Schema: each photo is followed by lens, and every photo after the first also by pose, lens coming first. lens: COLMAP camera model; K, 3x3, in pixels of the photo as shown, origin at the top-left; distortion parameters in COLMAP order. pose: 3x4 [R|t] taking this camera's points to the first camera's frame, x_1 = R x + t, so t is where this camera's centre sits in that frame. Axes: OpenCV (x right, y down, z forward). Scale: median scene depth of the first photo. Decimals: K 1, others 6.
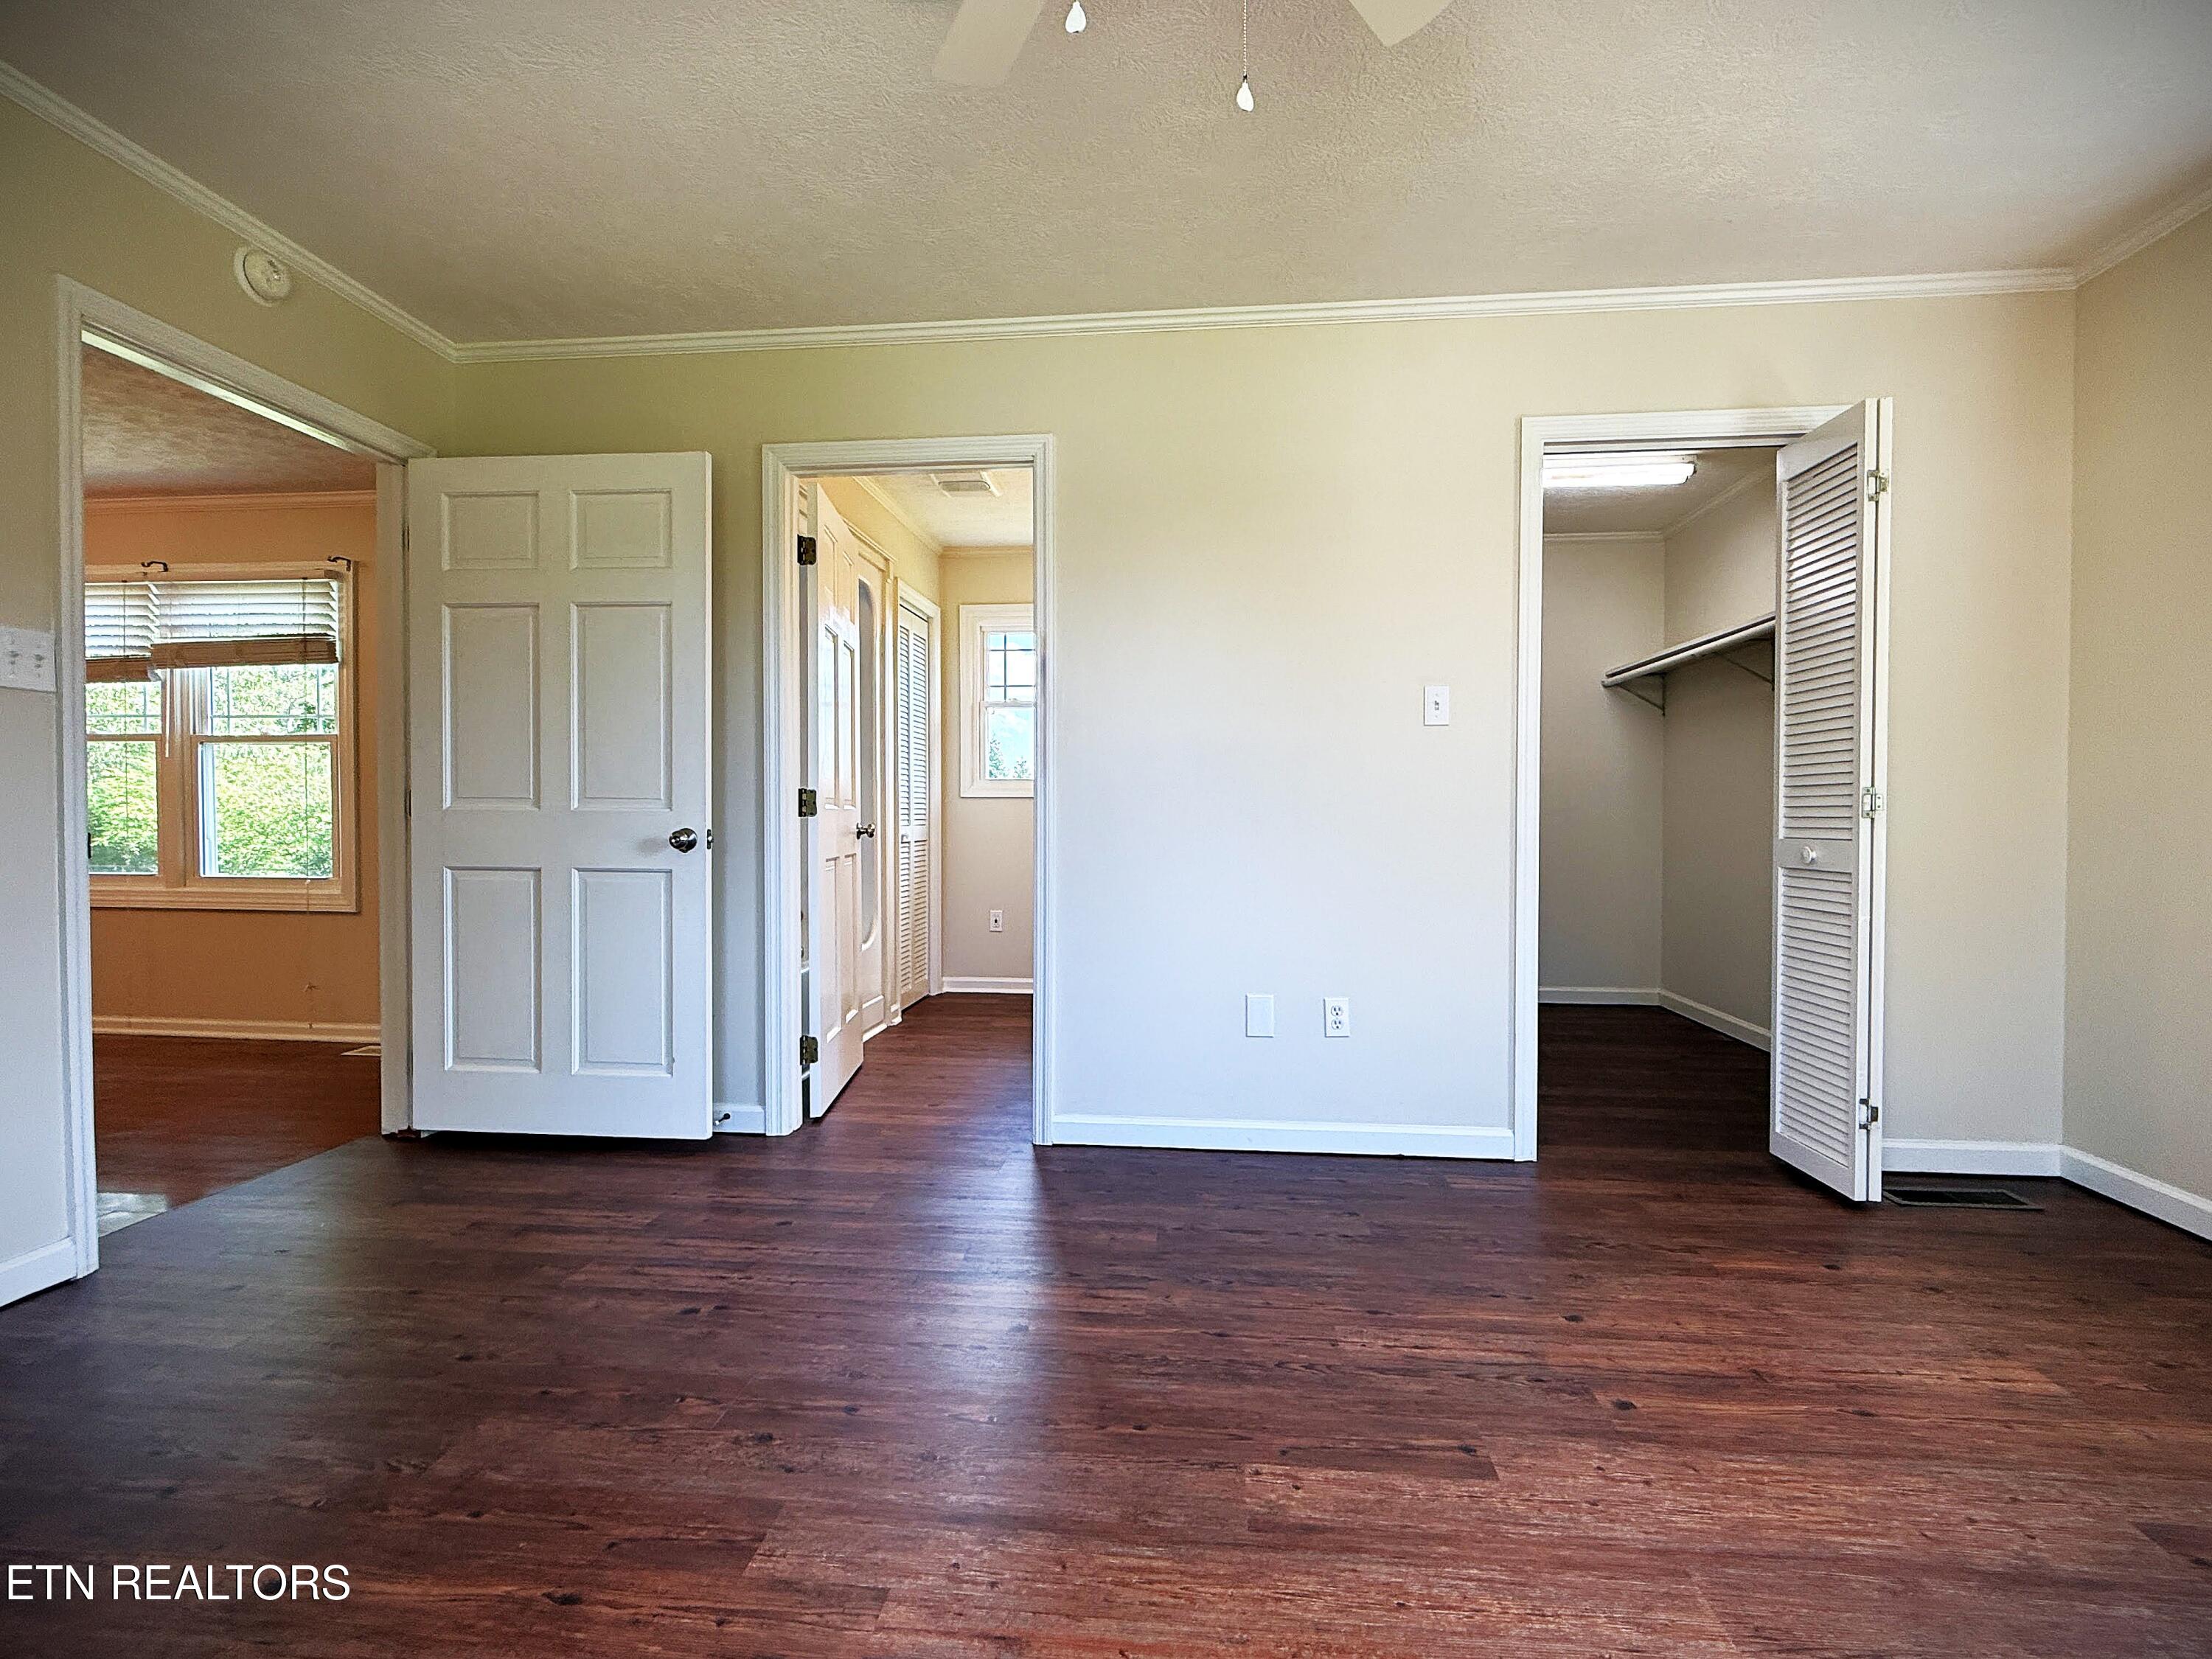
lens RADIAL K [[1049.2, 0, 1106.0], [0, 1049.2, 829.5], [0, 0, 1]] dist [-0.001010, 0.000232]
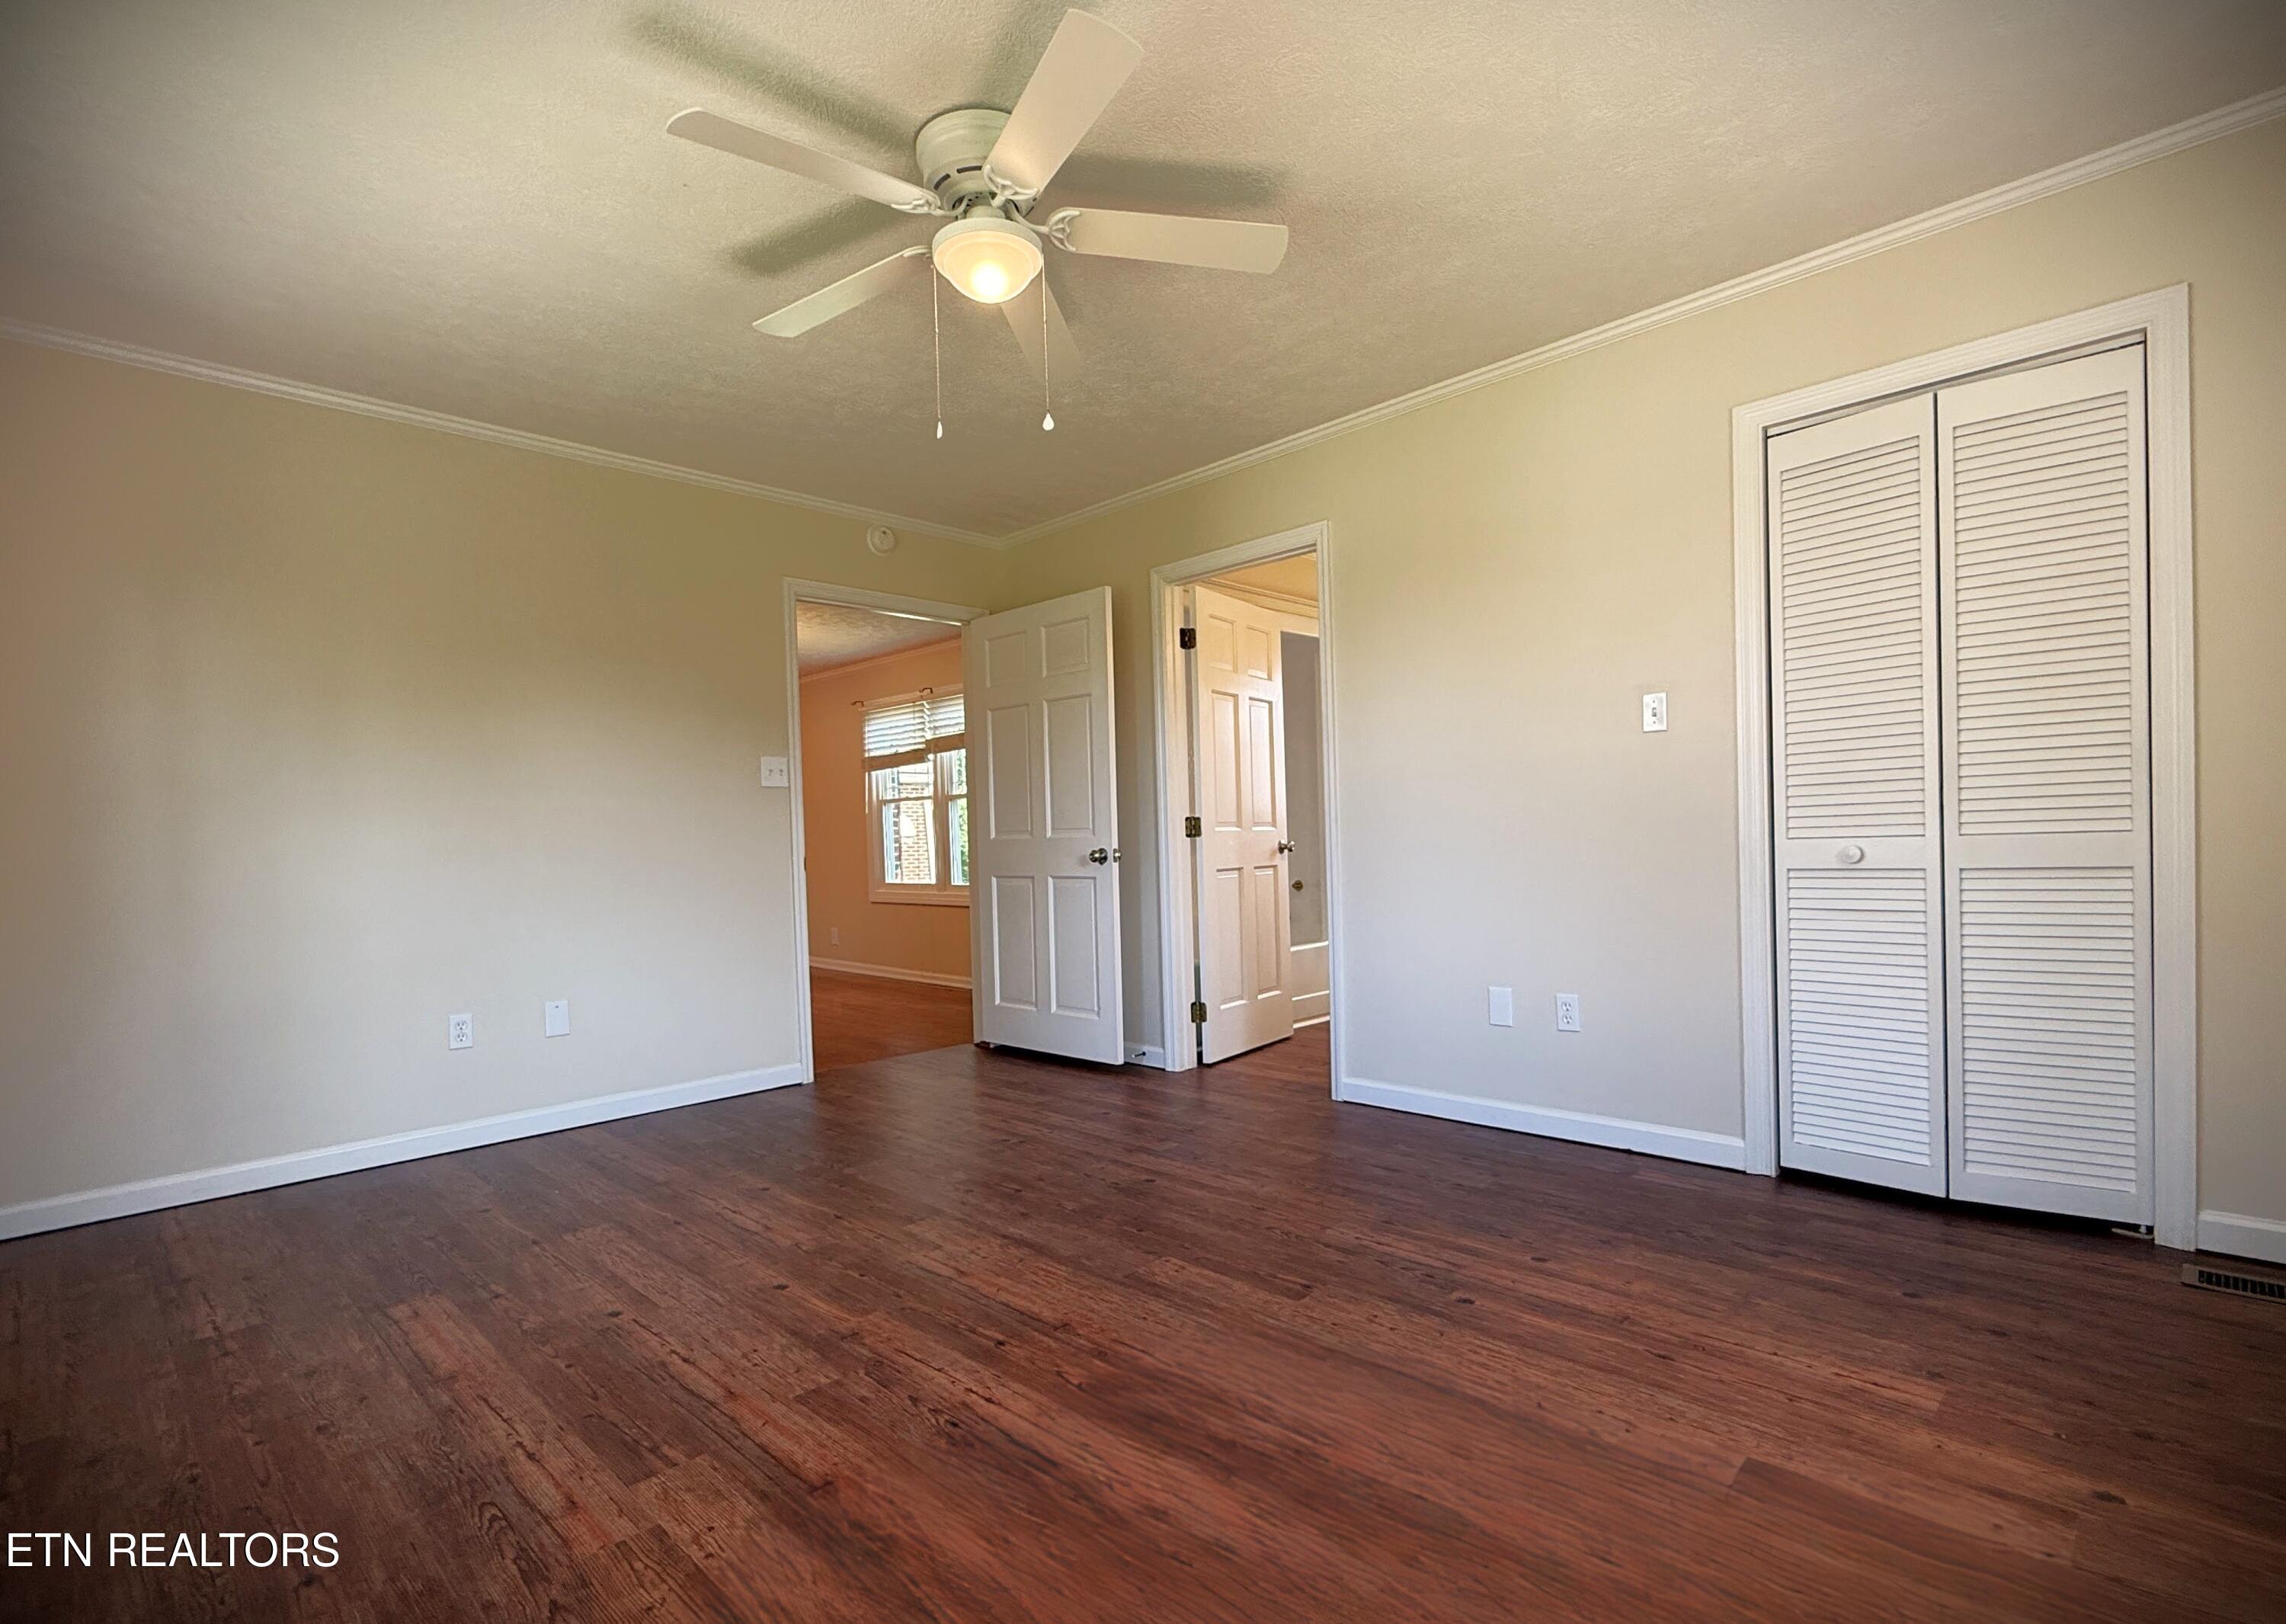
lens RADIAL K [[1092.2, 0, 1143.6], [0, 1092.2, 854.8], [0, 0, 1]] dist [0.002264, 0.000109]
pose [[0.776596, -0.016888, -0.629772, 0.595618], [0.022354, 0.999750, 0.000756, 0.007954], [0.629602, -0.014665, 0.776779, -0.135838]]
